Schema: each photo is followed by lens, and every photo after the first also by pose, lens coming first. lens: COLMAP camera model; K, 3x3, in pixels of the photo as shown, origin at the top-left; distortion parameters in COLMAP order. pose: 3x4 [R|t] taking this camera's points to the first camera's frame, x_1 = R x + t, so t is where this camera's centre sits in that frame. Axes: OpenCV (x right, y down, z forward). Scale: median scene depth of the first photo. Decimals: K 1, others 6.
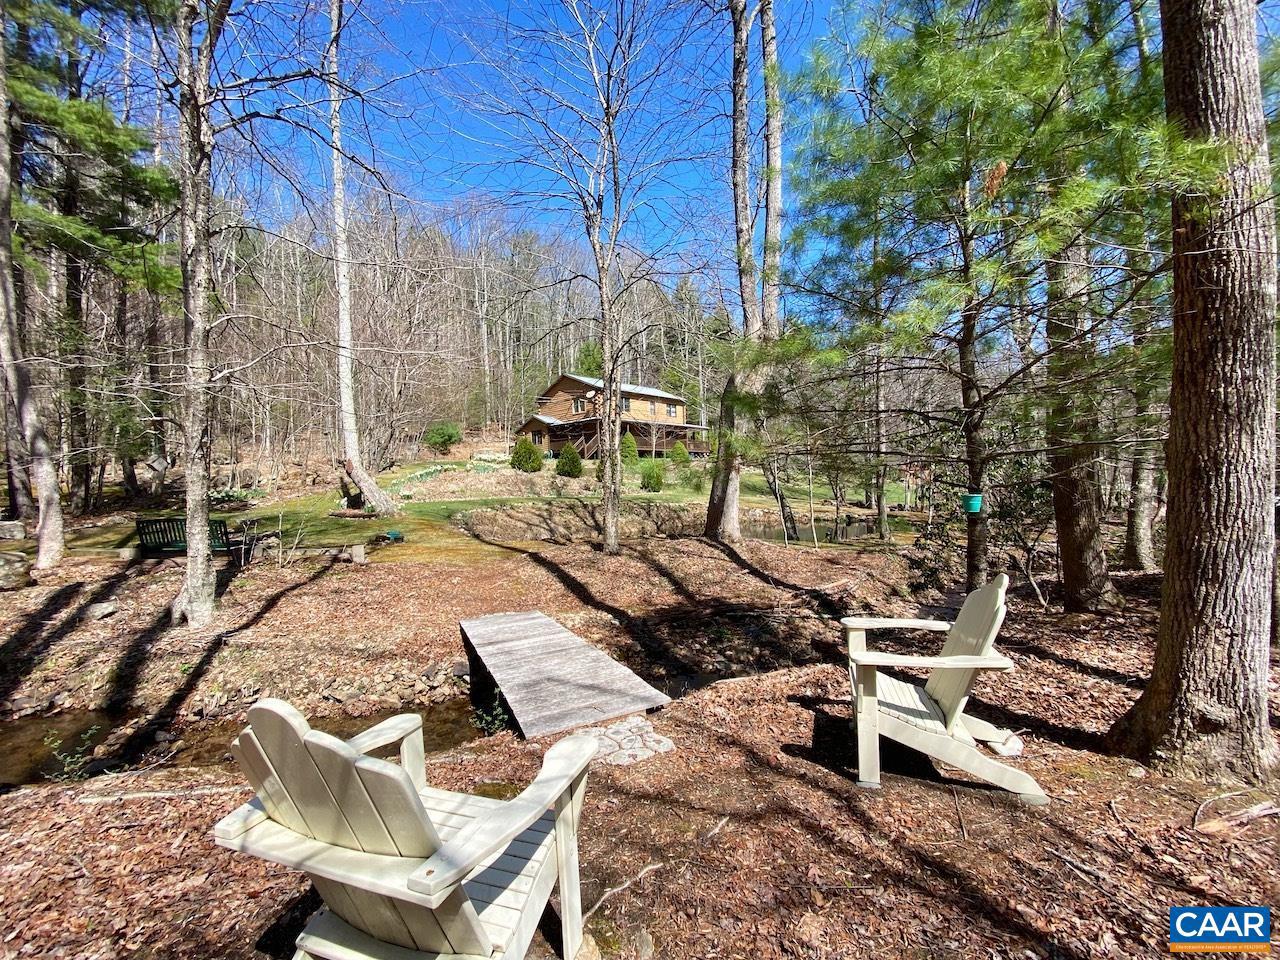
lens RADIAL K [[516.0, 0, 637.6], [0, 516.0, 478.2], [0, 0, 1]] dist [0.019202, -0.020438]
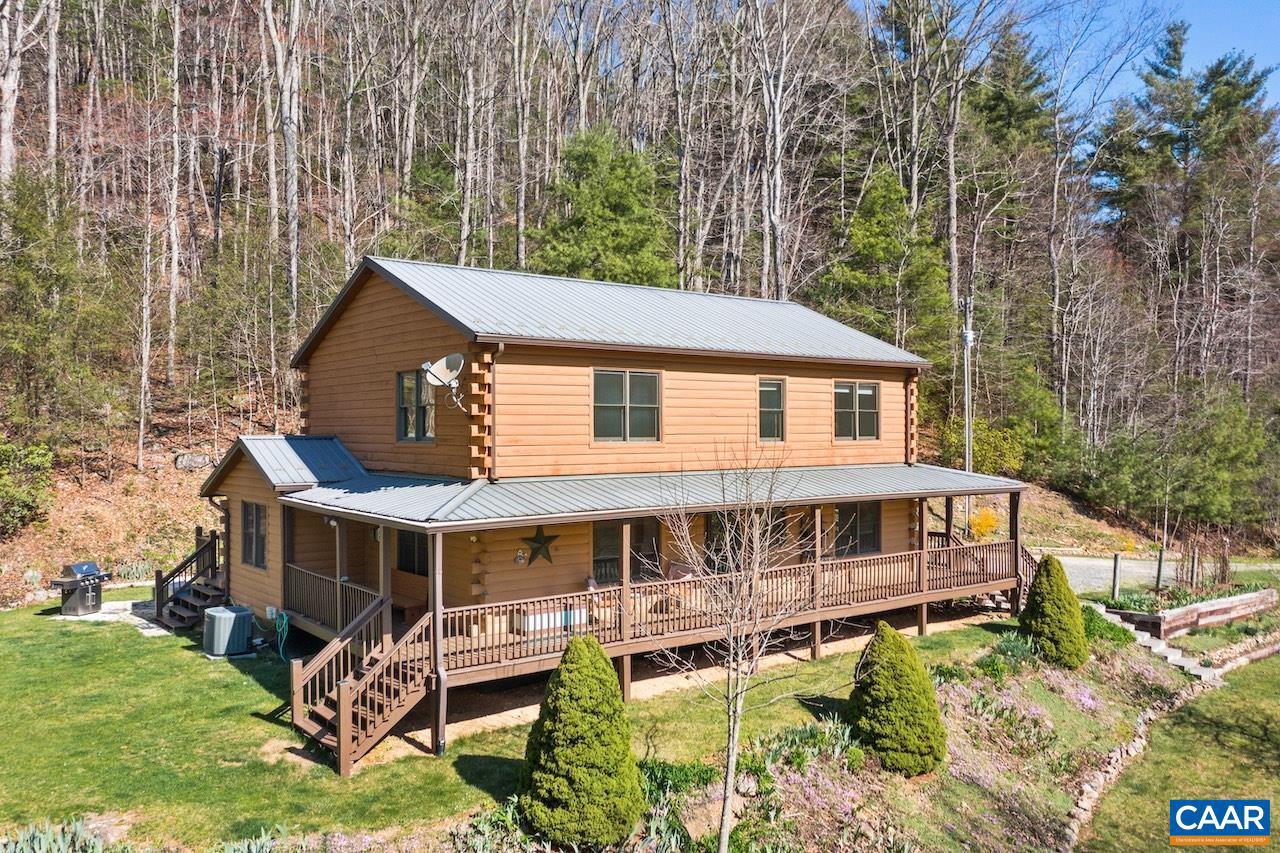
lens RADIAL K [[1027.2, 0, 639.8], [0, 1027.2, 428.2], [0, 0, 1]] dist [-0.001428, 0.002509]
pose [[0.989153, 0.036762, -0.142216, 0.056459], [-0.035693, 0.999312, 0.010061, -0.202168], [0.142488, -0.004876, 0.989785, 0.852650]]
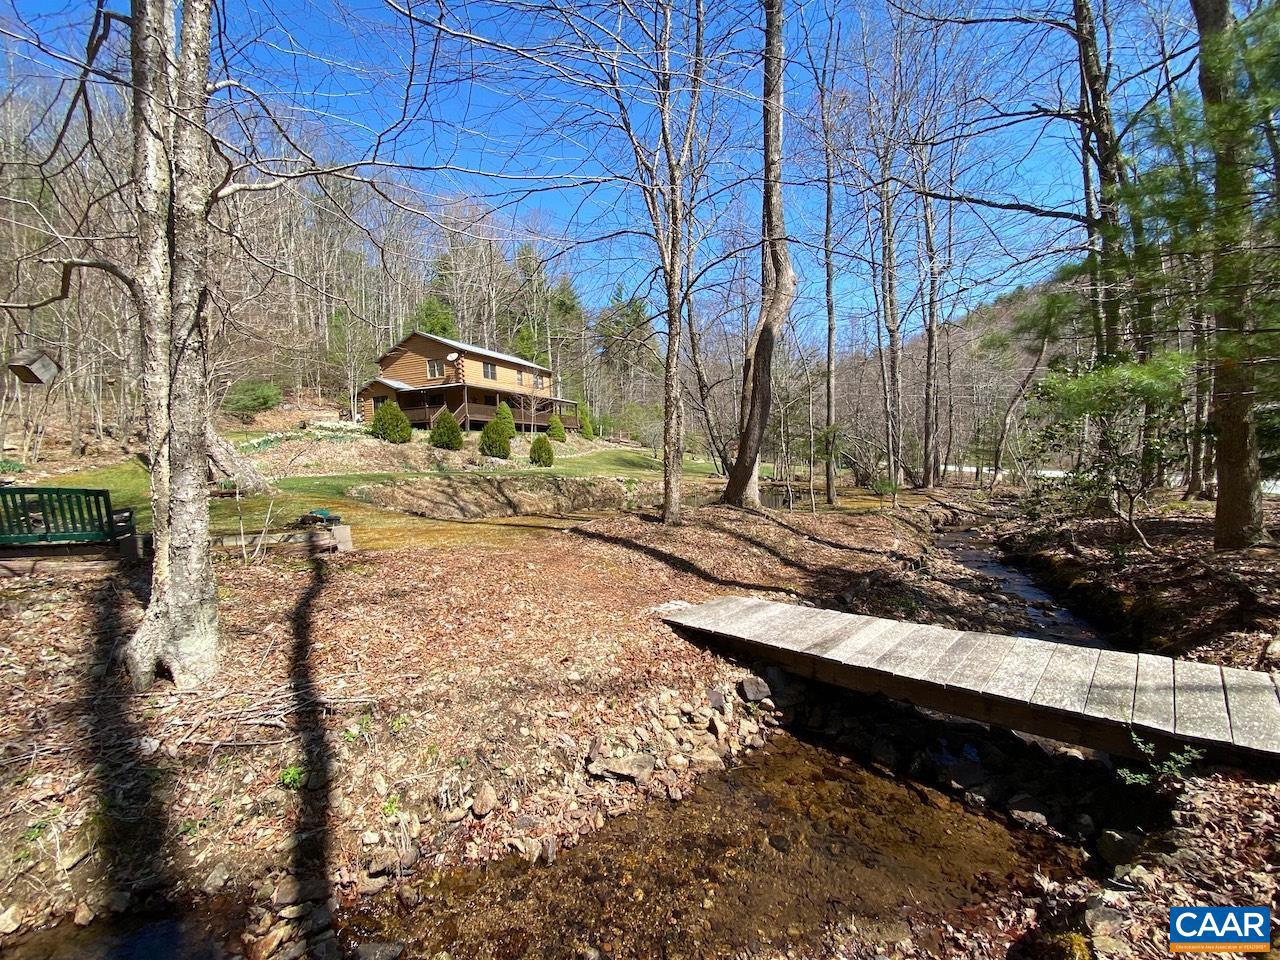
lens RADIAL K [[519.4, 0, 640.0], [0, 519.4, 480.0], [0, 0, 1]] dist [0.014244, -0.016703]
pose [[0.942771, -0.013659, 0.333160, -0.122721], [0.000058, 0.999167, 0.040801, 0.013369], [-0.333440, -0.038447, 0.941987, 0.077317]]
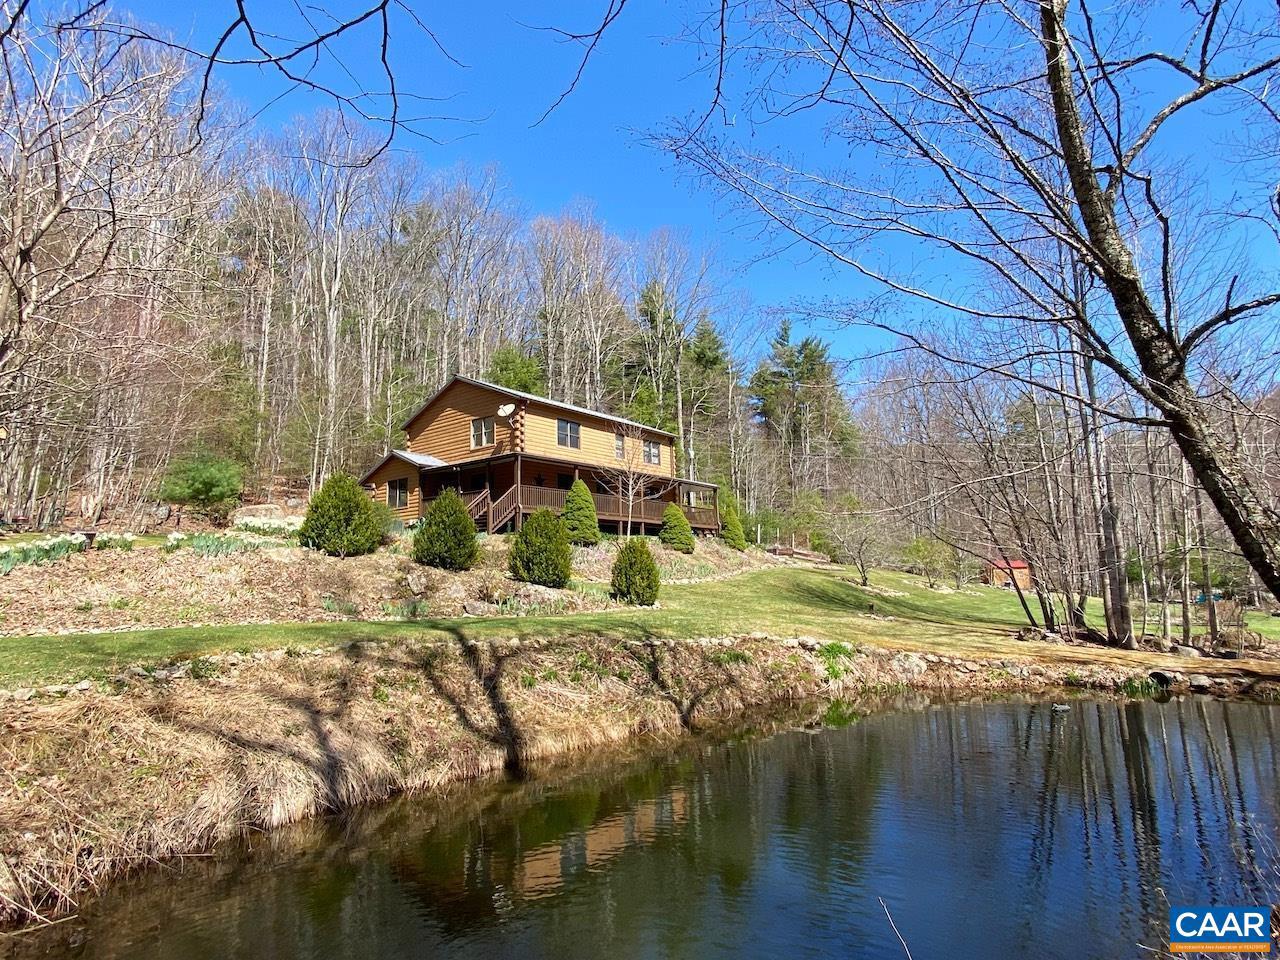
lens RADIAL K [[696.1, 0, 640.0], [0, 696.1, 480.0], [0, 0, 1]] dist [0.031024, -0.000283]
pose [[0.995177, 0.022428, 0.095498, -0.030544], [-0.009309, 0.990712, -0.135661, 0.001781], [-0.097654, 0.134118, 0.986142, 0.420870]]
